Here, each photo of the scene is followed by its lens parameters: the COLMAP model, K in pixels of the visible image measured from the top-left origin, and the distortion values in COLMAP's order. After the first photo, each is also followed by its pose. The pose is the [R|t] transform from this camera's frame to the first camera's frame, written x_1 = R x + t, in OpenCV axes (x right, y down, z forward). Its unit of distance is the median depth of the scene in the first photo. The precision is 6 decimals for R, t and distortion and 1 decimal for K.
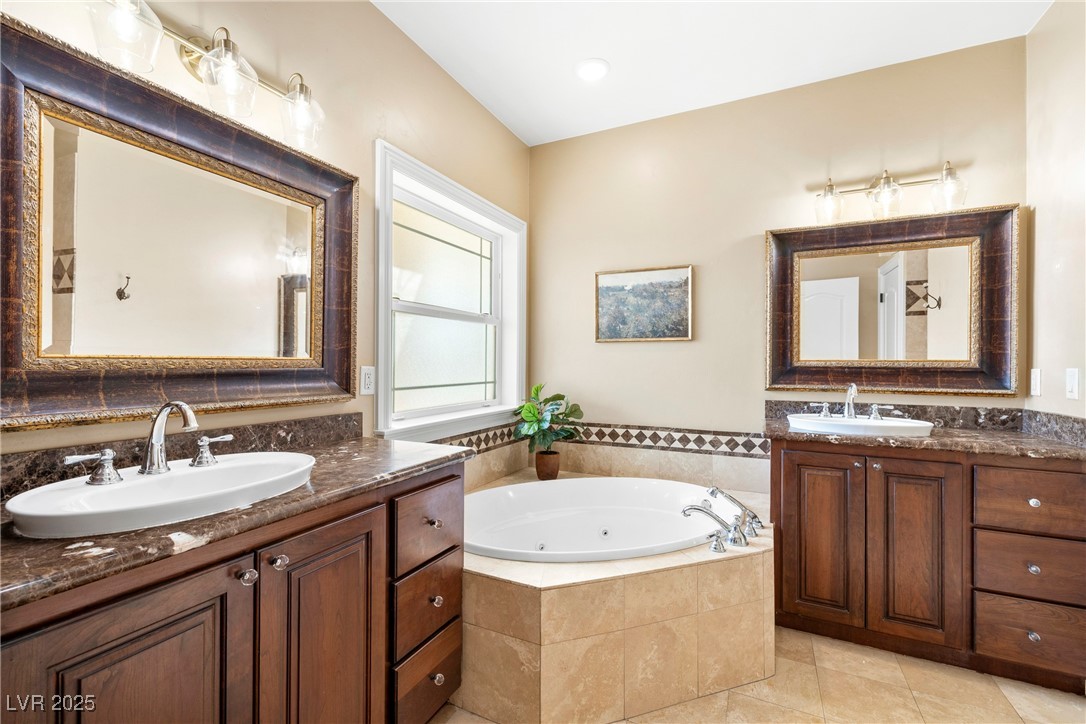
lens RADIAL K [[460.2, 0, 510.6], [0, 460.2, 365.5], [0, 0, 1]] dist [0.007081, -0.000173]
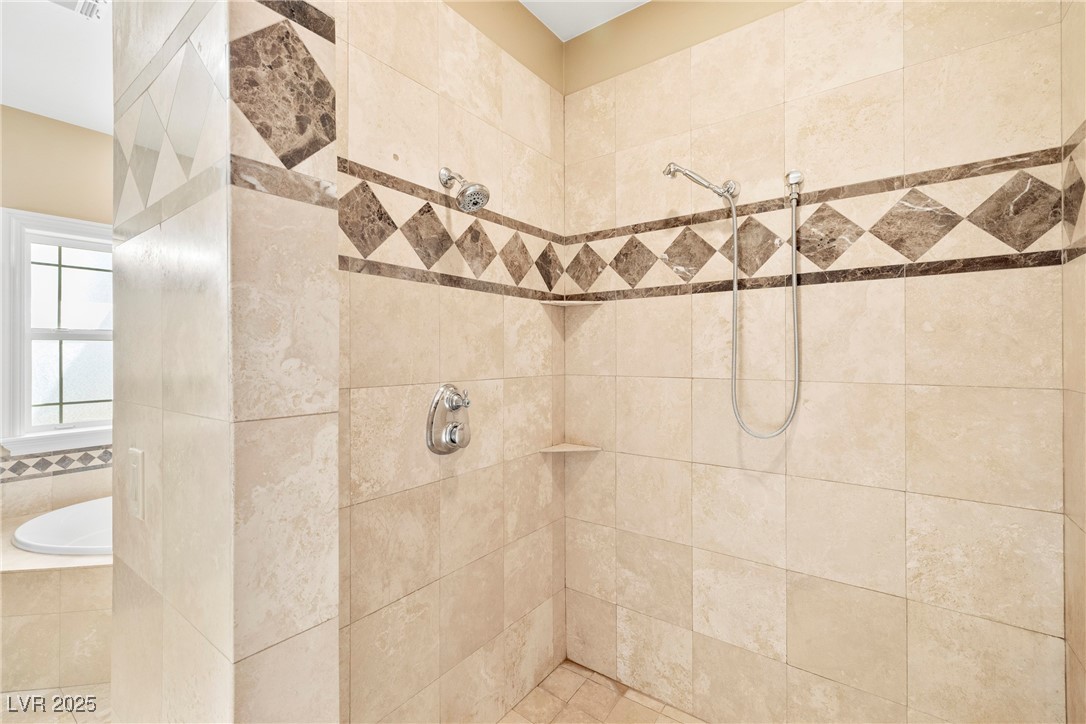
lens RADIAL K [[460.2, 0, 548.8], [0, 460.2, 360.6], [0, 0, 1]] dist [0.007081, -0.000173]
pose [[0.982347, 0.000347, -0.187067, 1.610647], [-0.000455, 1.000000, -0.000534, -0.081161], [0.187067, 0.000609, 0.982347, 0.042784]]
